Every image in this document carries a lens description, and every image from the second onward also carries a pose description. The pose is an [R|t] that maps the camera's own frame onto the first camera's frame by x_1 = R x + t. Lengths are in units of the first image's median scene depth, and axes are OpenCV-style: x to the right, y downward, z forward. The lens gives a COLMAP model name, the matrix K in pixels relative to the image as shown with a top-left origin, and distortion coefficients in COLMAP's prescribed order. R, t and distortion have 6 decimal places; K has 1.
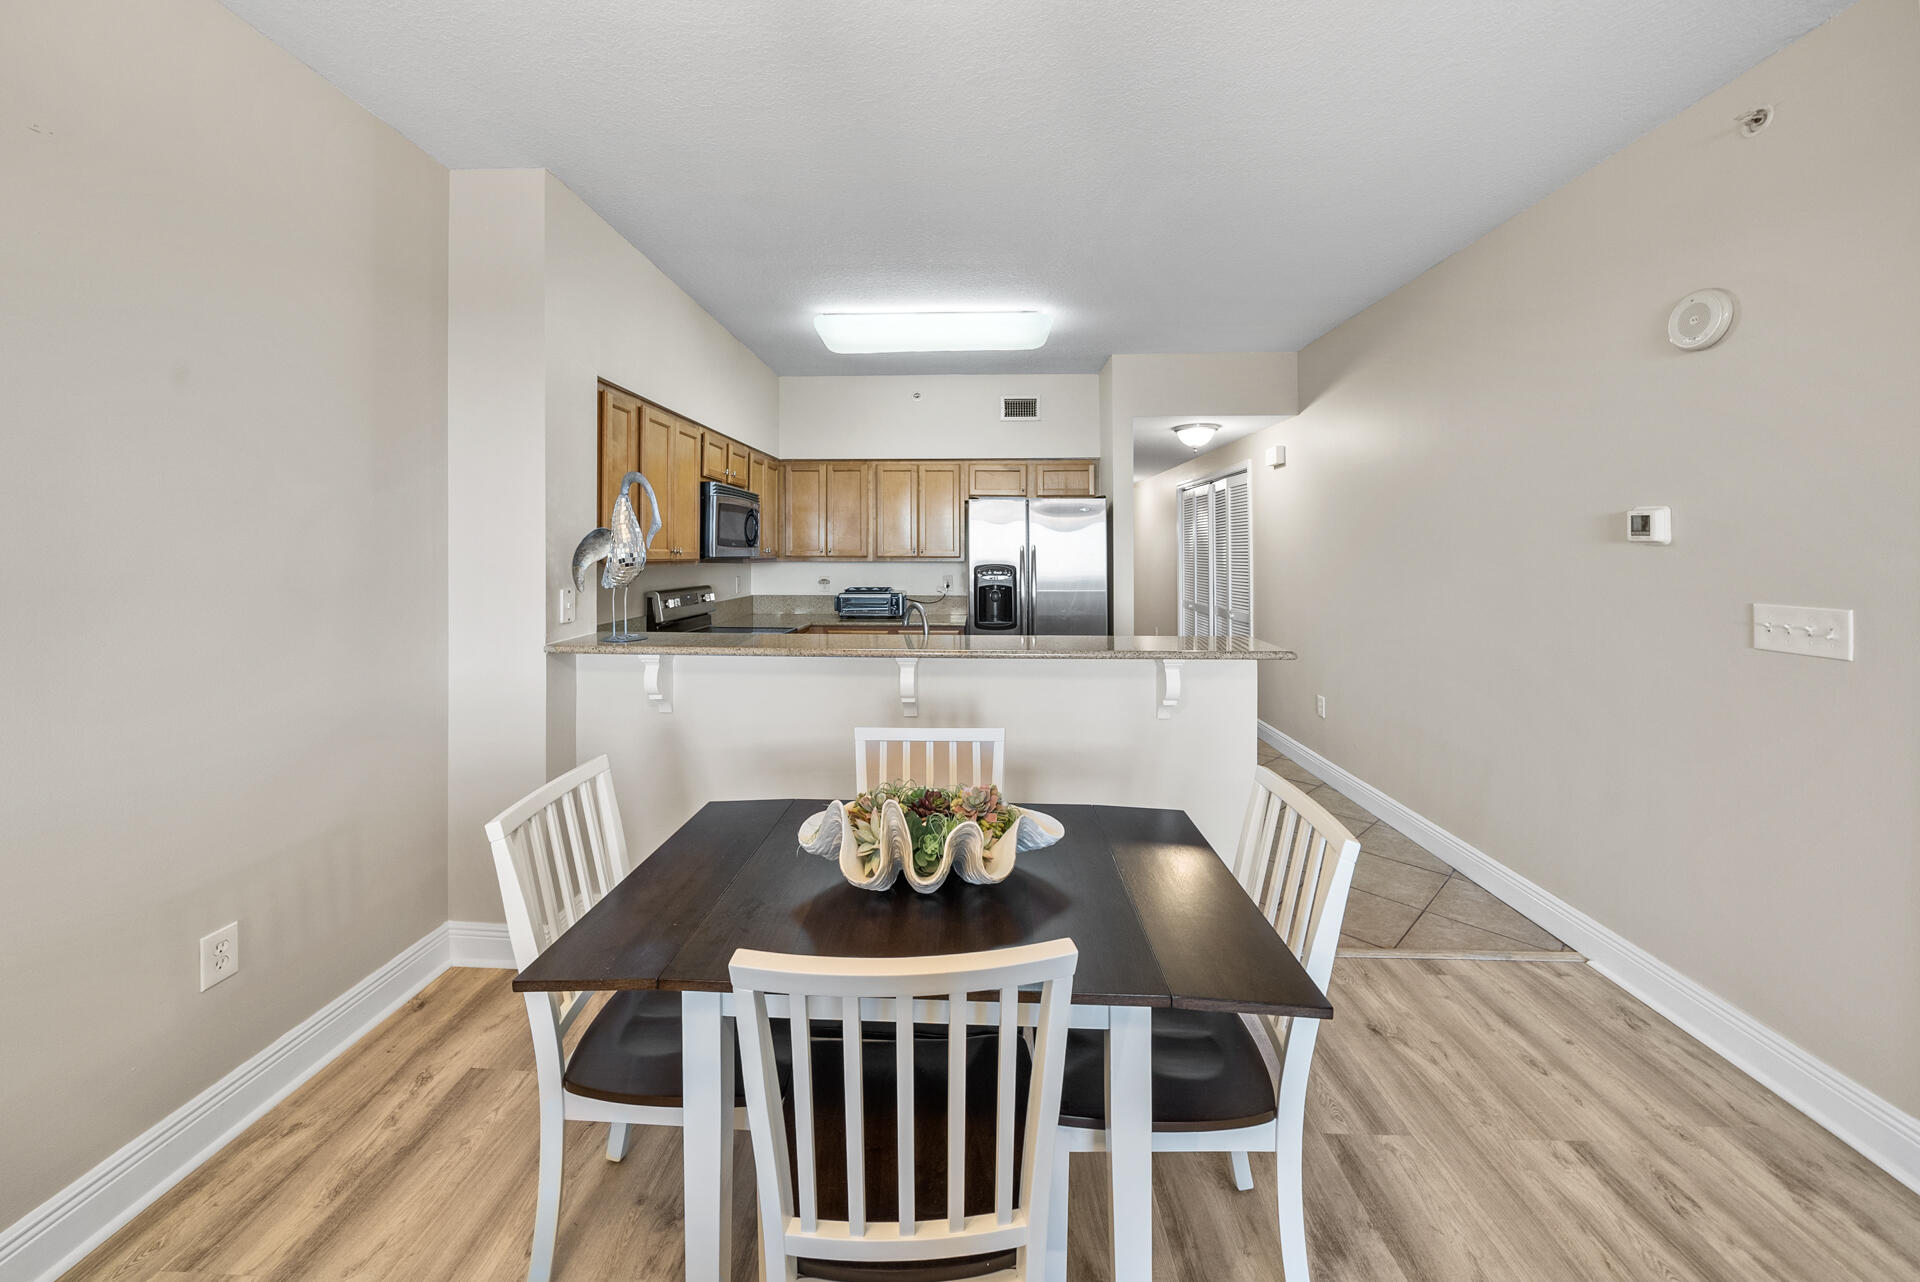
lens RADIAL K [[692.7, 0, 951.1], [0, 692.7, 548.7], [0, 0, 1]] dist [-0.000277, -0.000066]
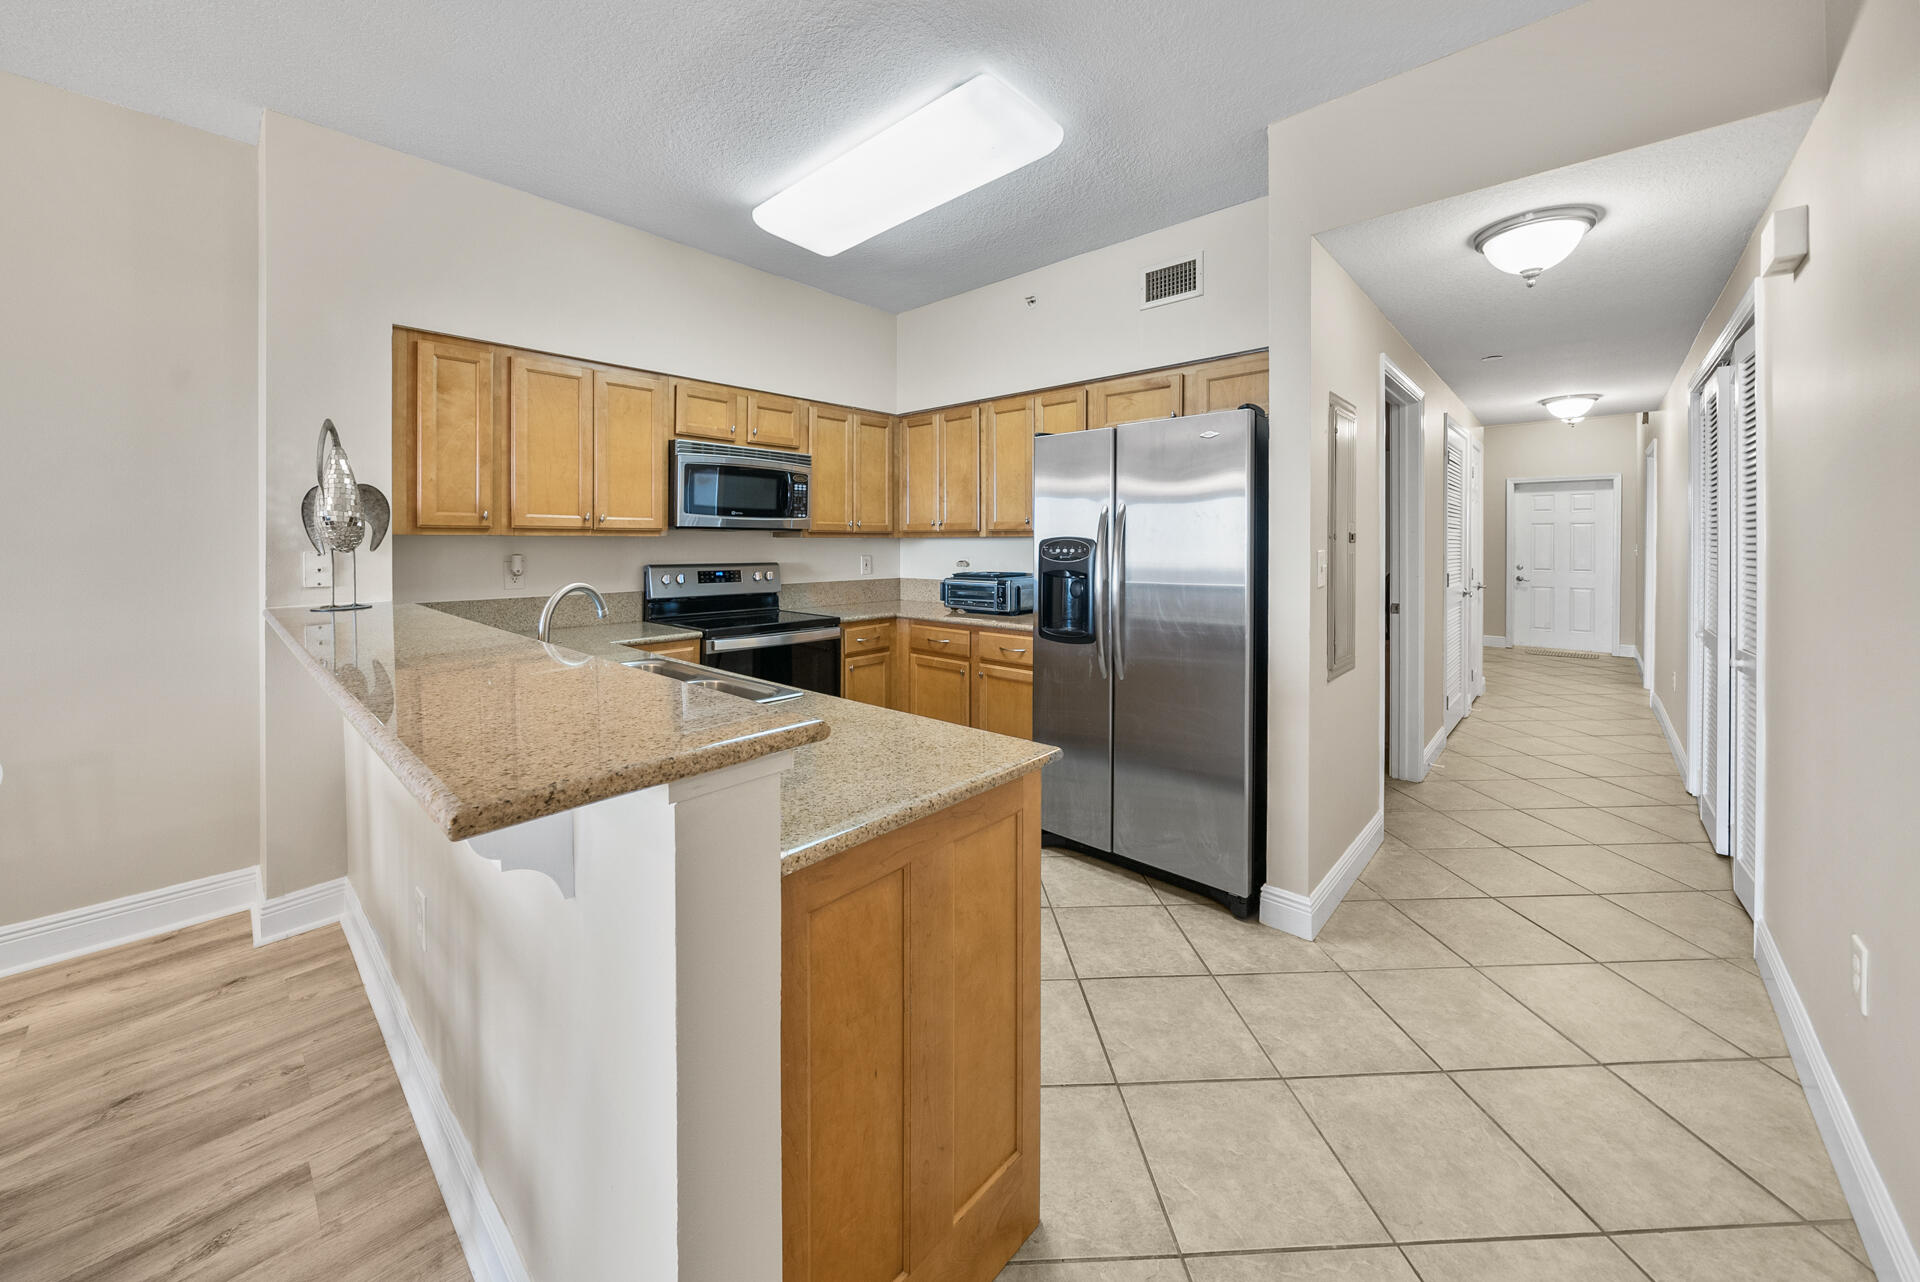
lens RADIAL K [[692.7, 0, 951.1], [0, 692.7, 548.7], [0, 0, 1]] dist [-0.000277, -0.000066]
pose [[0.756407, 0.004958, -0.654083, 0.389435], [0.001878, 0.999951, 0.009751, 0.025753], [0.654099, -0.008605, 0.756360, 0.462947]]
